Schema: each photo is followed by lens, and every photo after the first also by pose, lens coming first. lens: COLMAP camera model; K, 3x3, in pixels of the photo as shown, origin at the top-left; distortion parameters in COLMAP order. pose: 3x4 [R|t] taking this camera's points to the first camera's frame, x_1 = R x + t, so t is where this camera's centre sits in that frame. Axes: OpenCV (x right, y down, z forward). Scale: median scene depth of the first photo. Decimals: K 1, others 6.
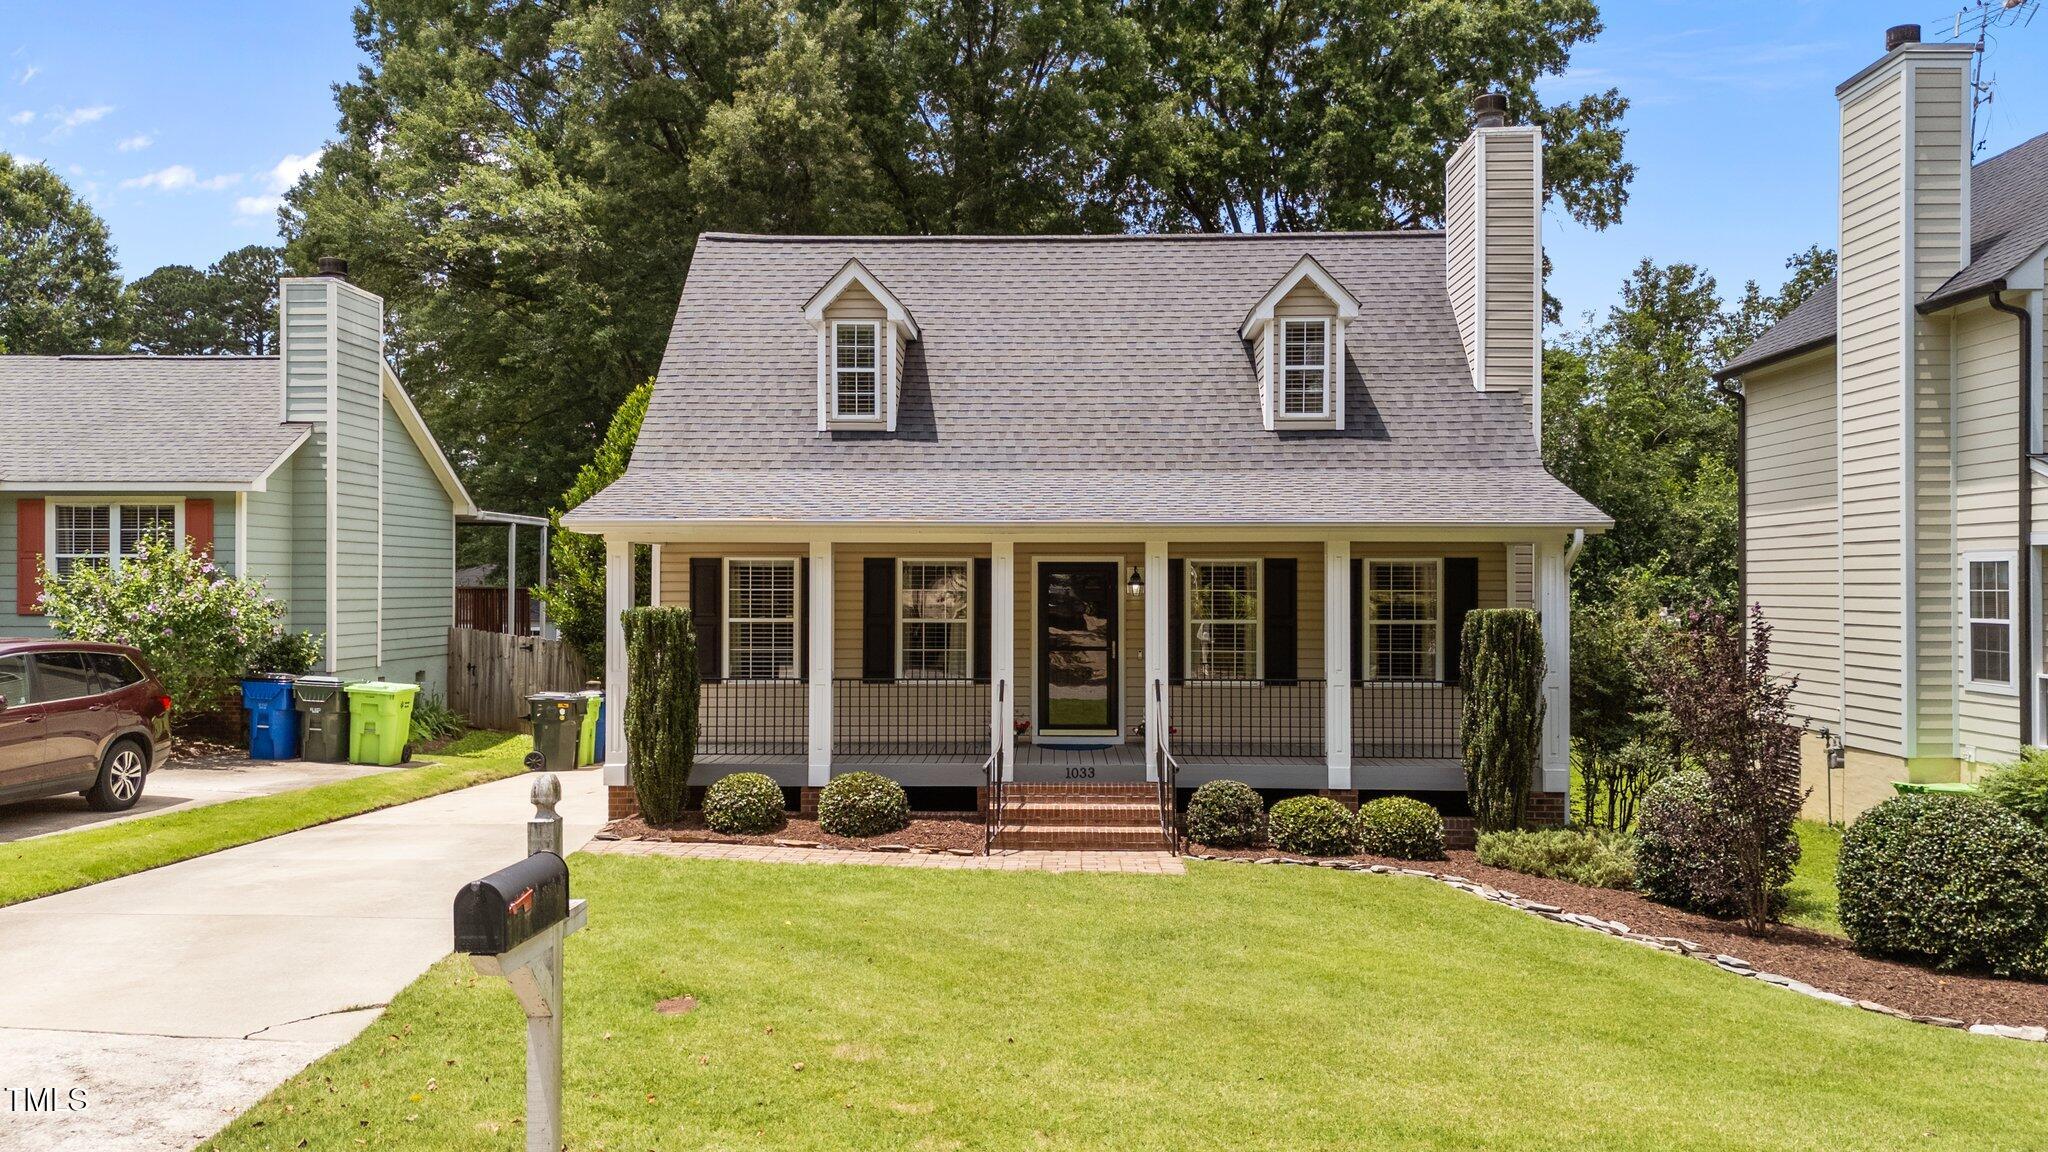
lens RADIAL K [[1545.7, 0, 1020.9], [0, 1545.7, 552.4], [0, 0, 1]] dist [0.047849, -0.059184]
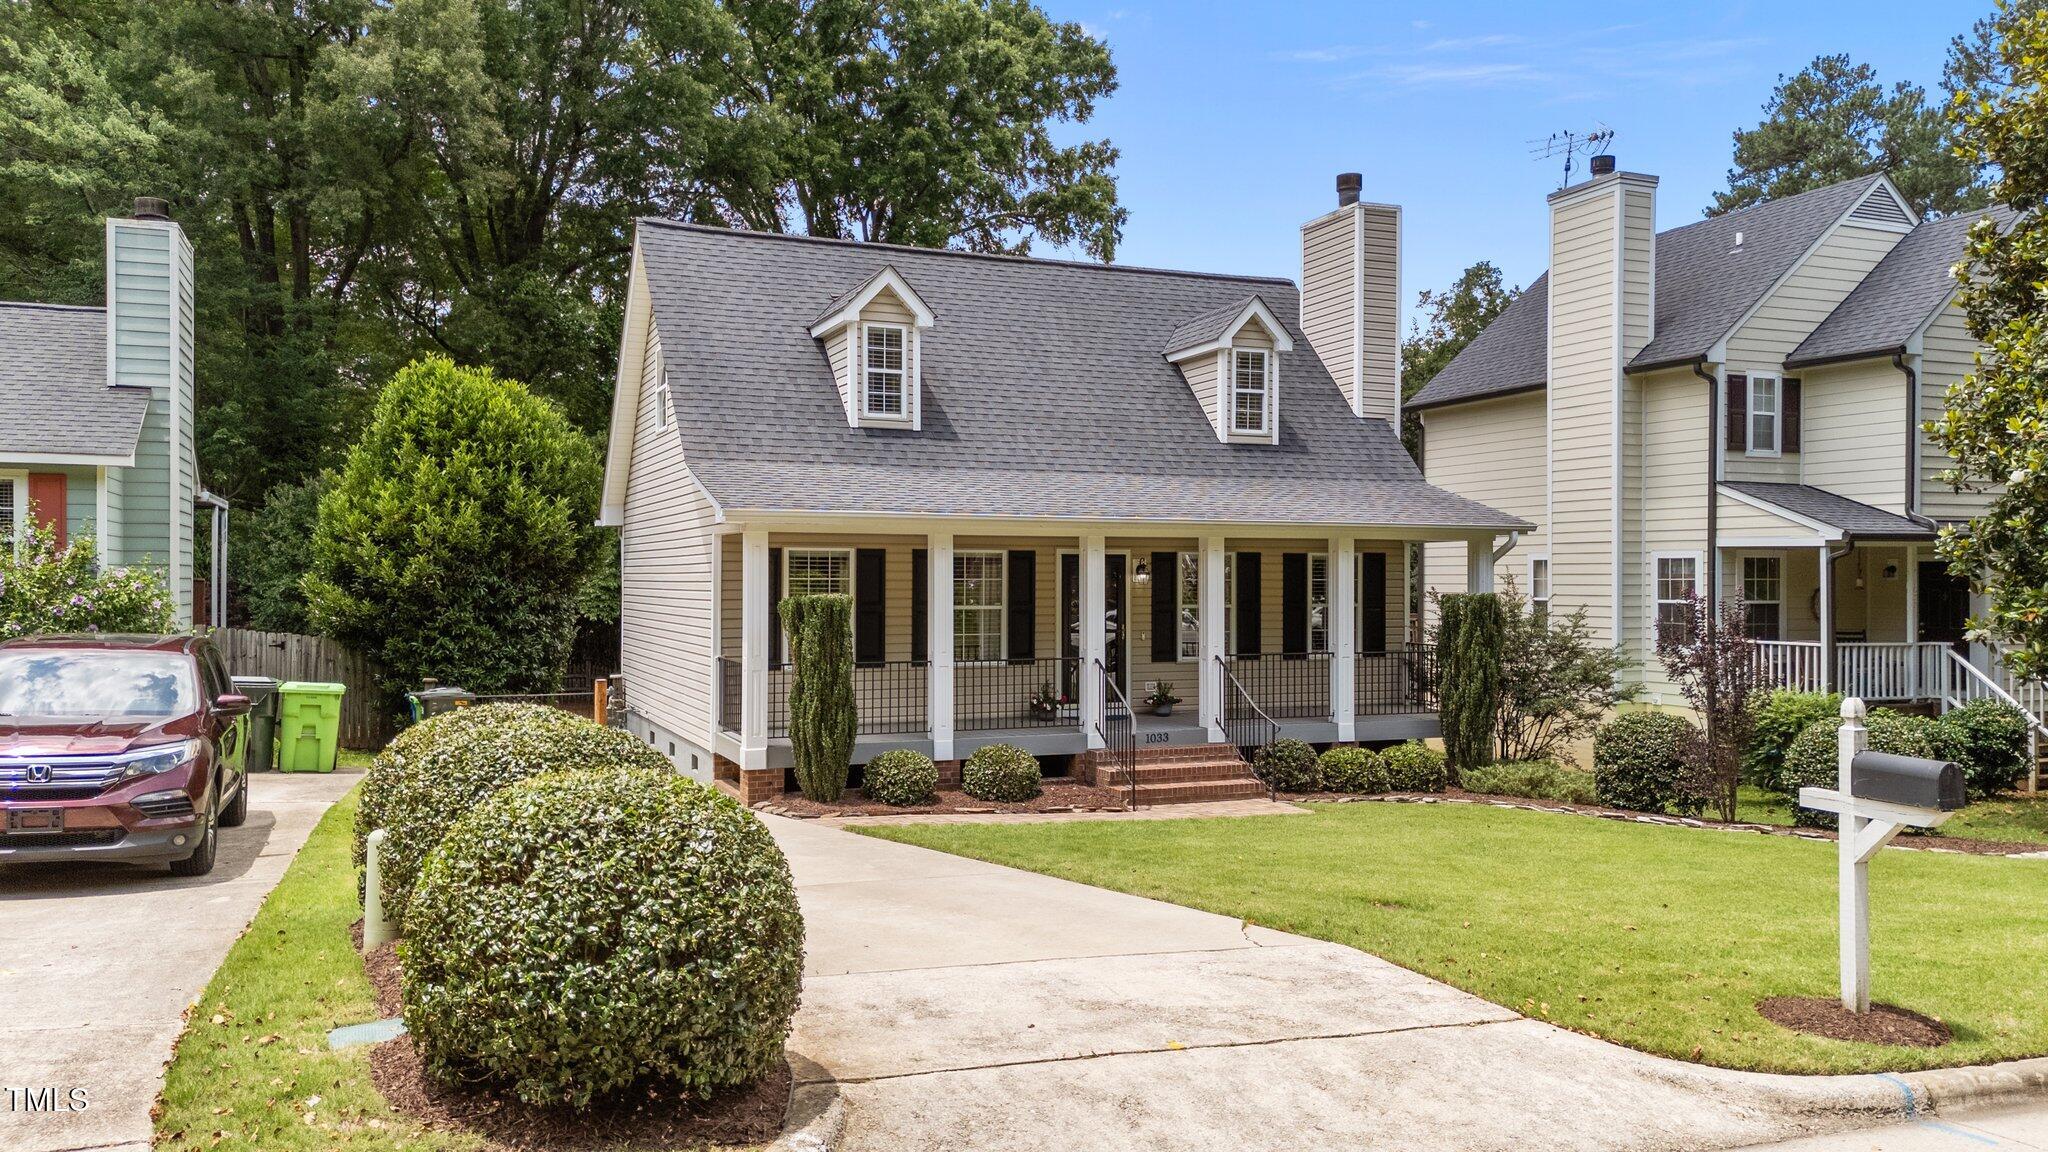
lens RADIAL K [[1519.2, 0, 1022.8], [0, 1519.2, 585.6], [0, 0, 1]] dist [0.051654, -0.048647]
pose [[0.908106, -0.002299, 0.418733, -0.460154], [-0.009467, 0.999617, 0.026020, 0.000600], [-0.418633, -0.027593, 0.907736, 0.015133]]
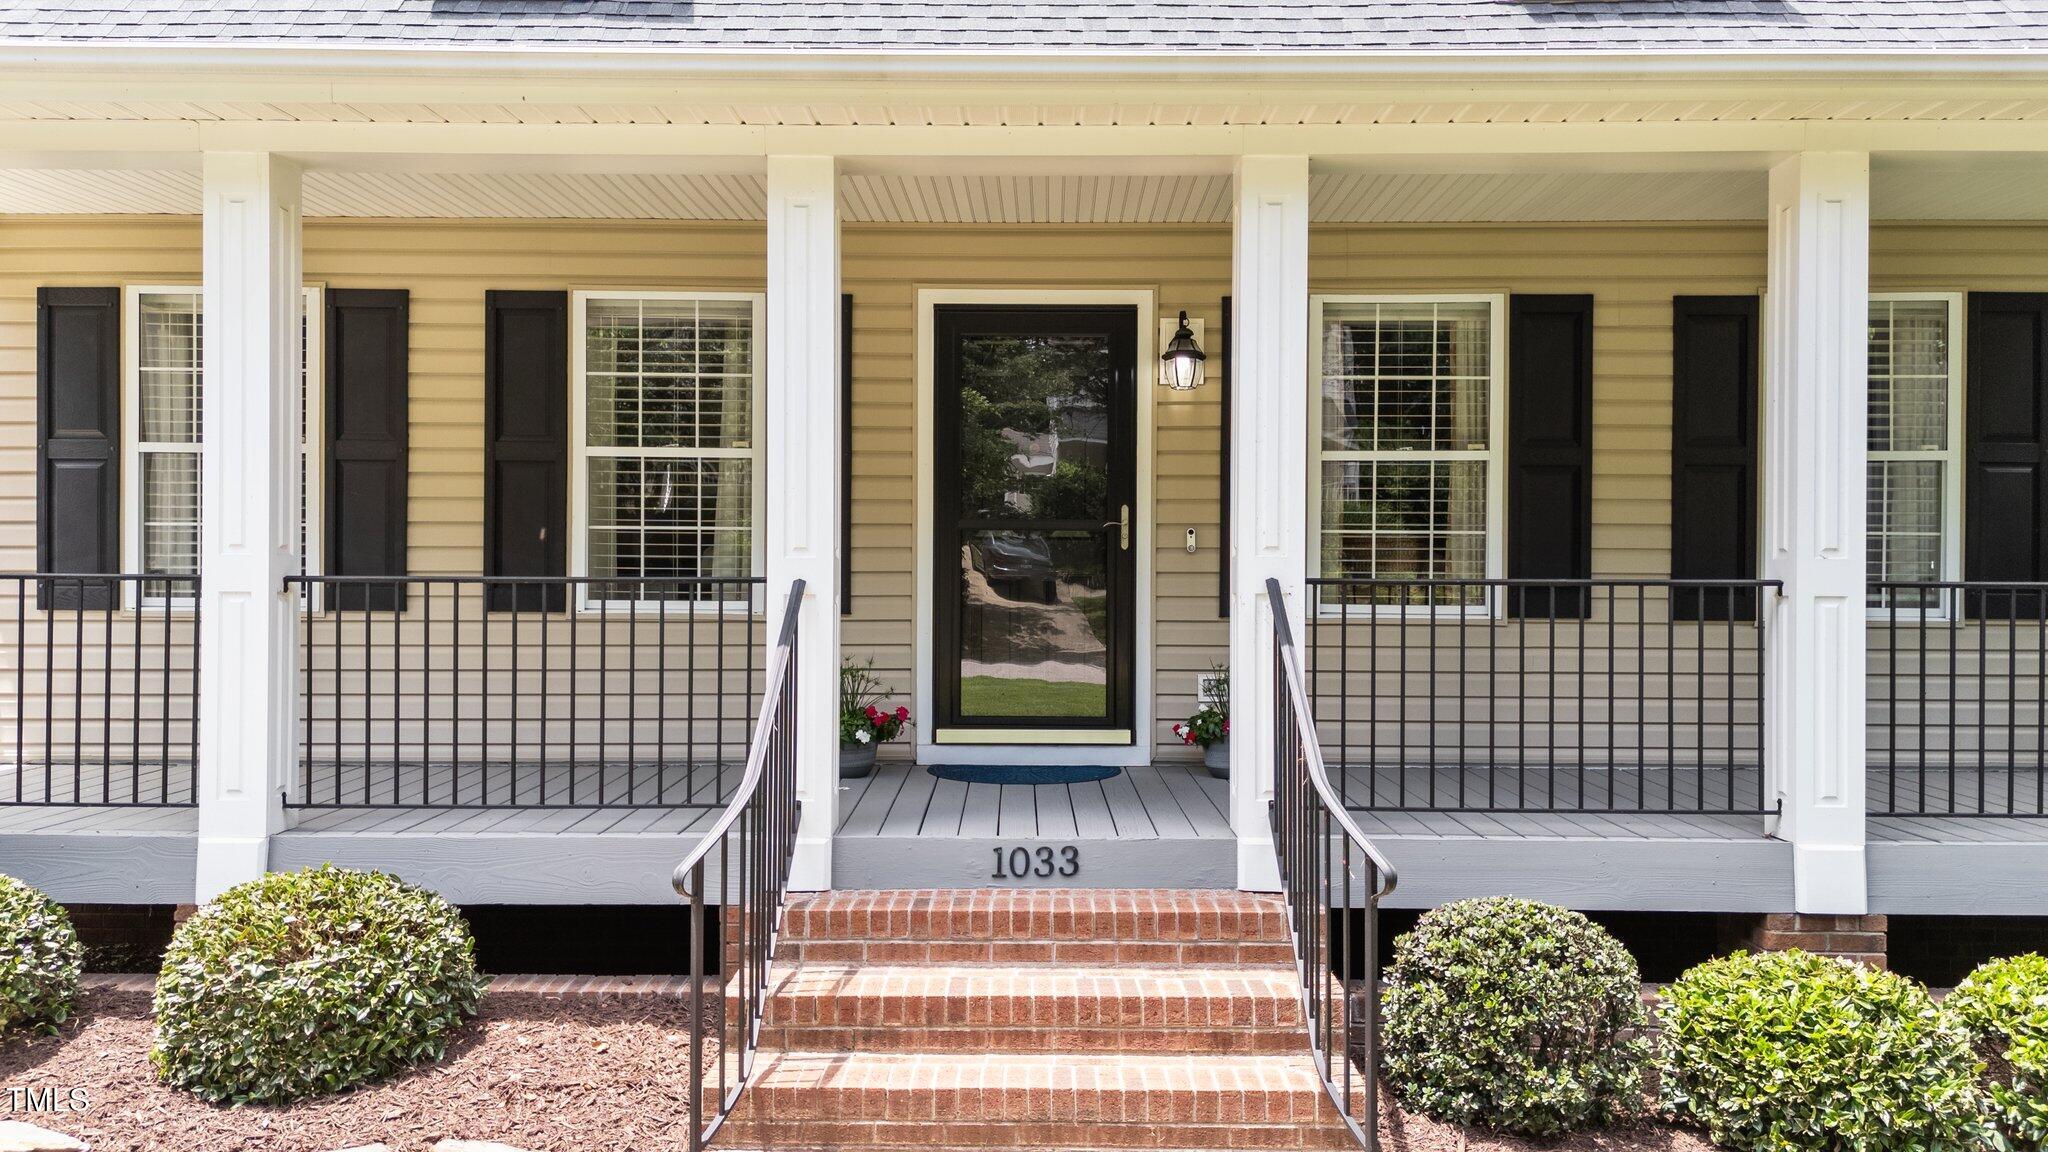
lens RADIAL K [[1519.2, 0, 1022.8], [0, 1519.2, 585.6], [0, 0, 1]] dist [0.051654, -0.048647]
pose [[0.999770, 0.003372, 0.021202, 0.025014], [-0.003897, 0.999685, 0.024791, 0.066254], [-0.021112, -0.024868, 0.999468, 0.592783]]
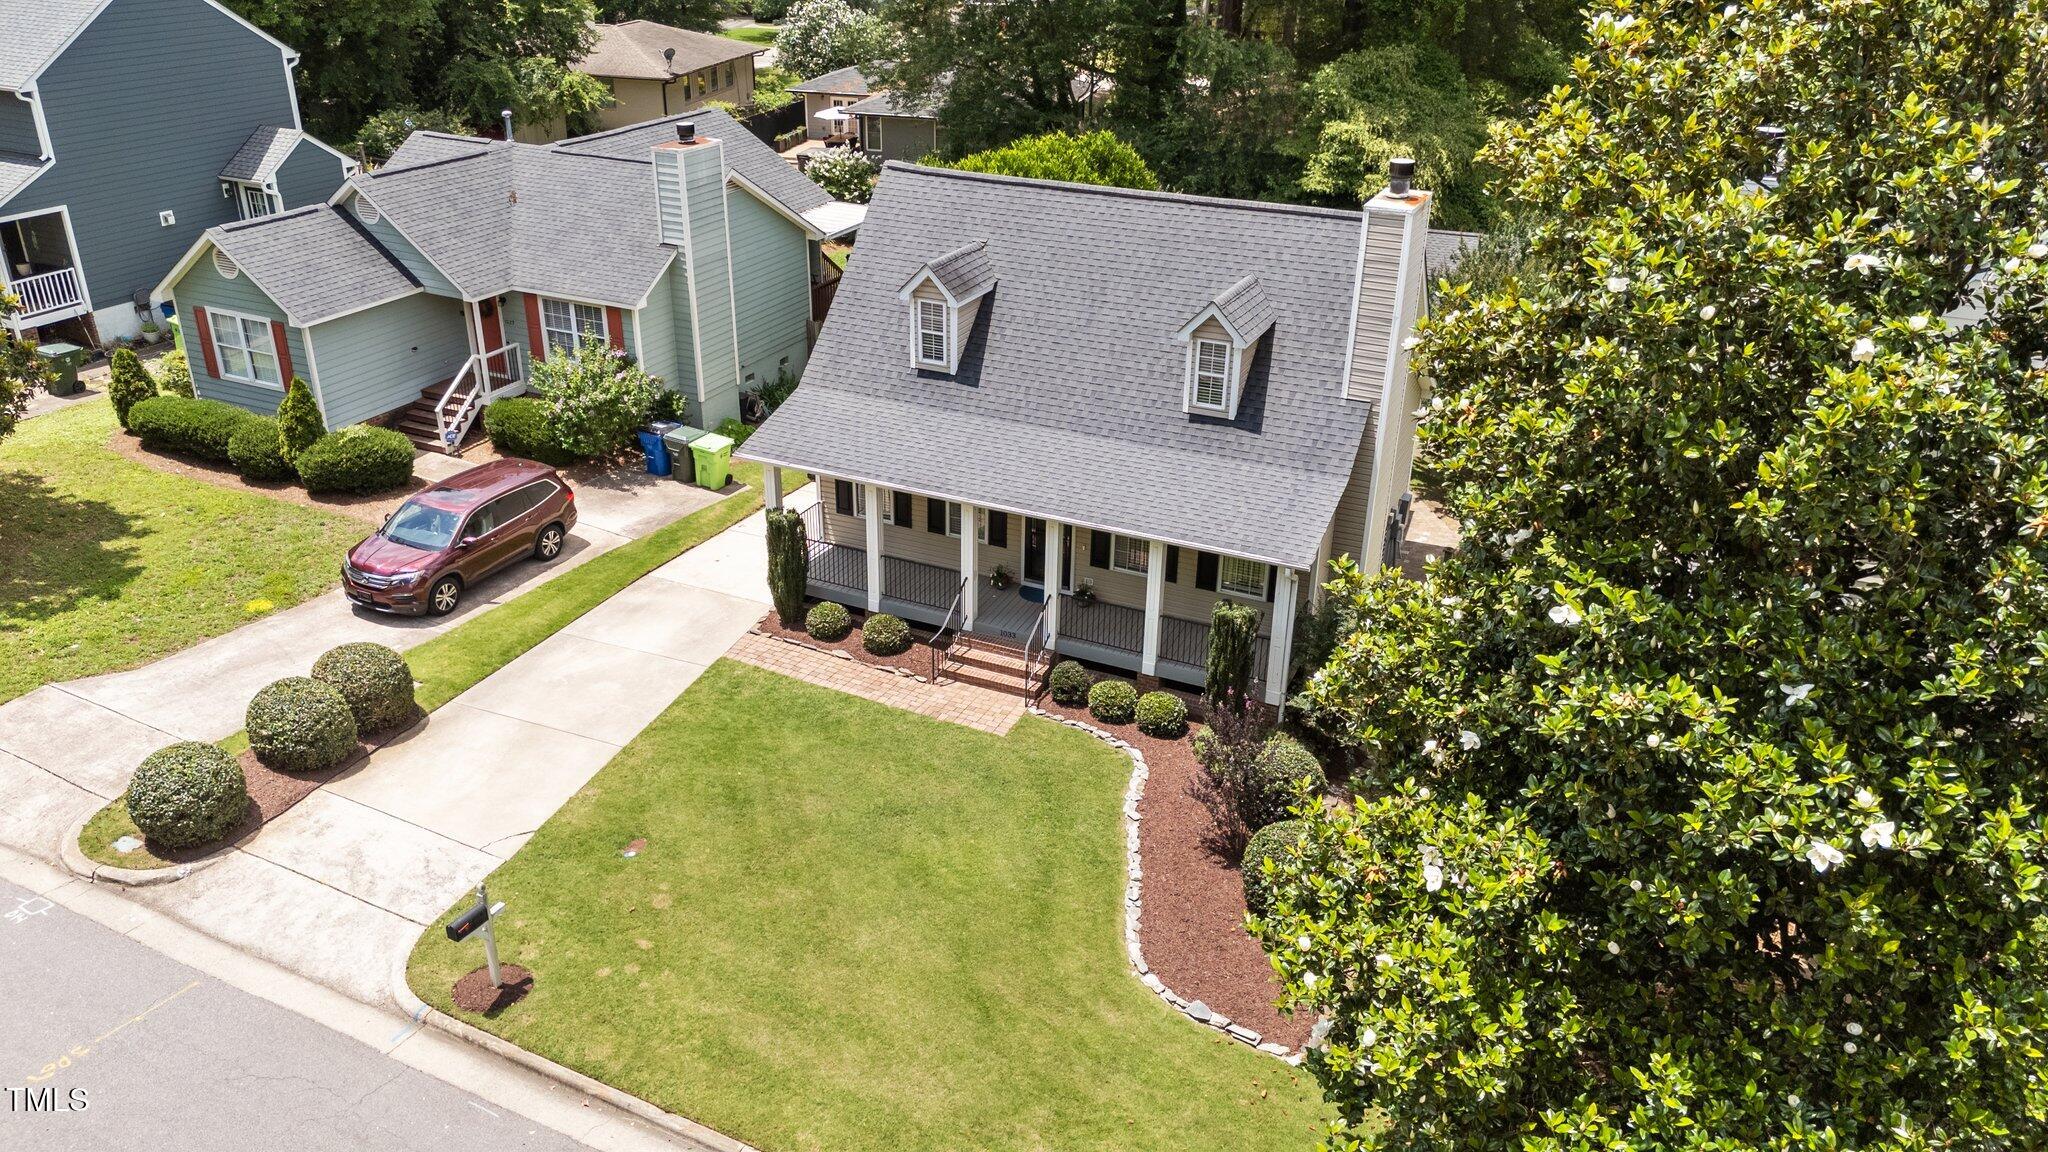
lens RADIAL K [[1519.2, 0, 1022.8], [0, 1519.2, 585.6], [0, 0, 1]] dist [0.051654, -0.048647]
pose [[0.922261, 0.182986, -0.340516, 0.537597], [-0.007729, 0.889421, 0.457023, -0.587622], [0.386491, -0.418862, 0.821693, -0.306947]]
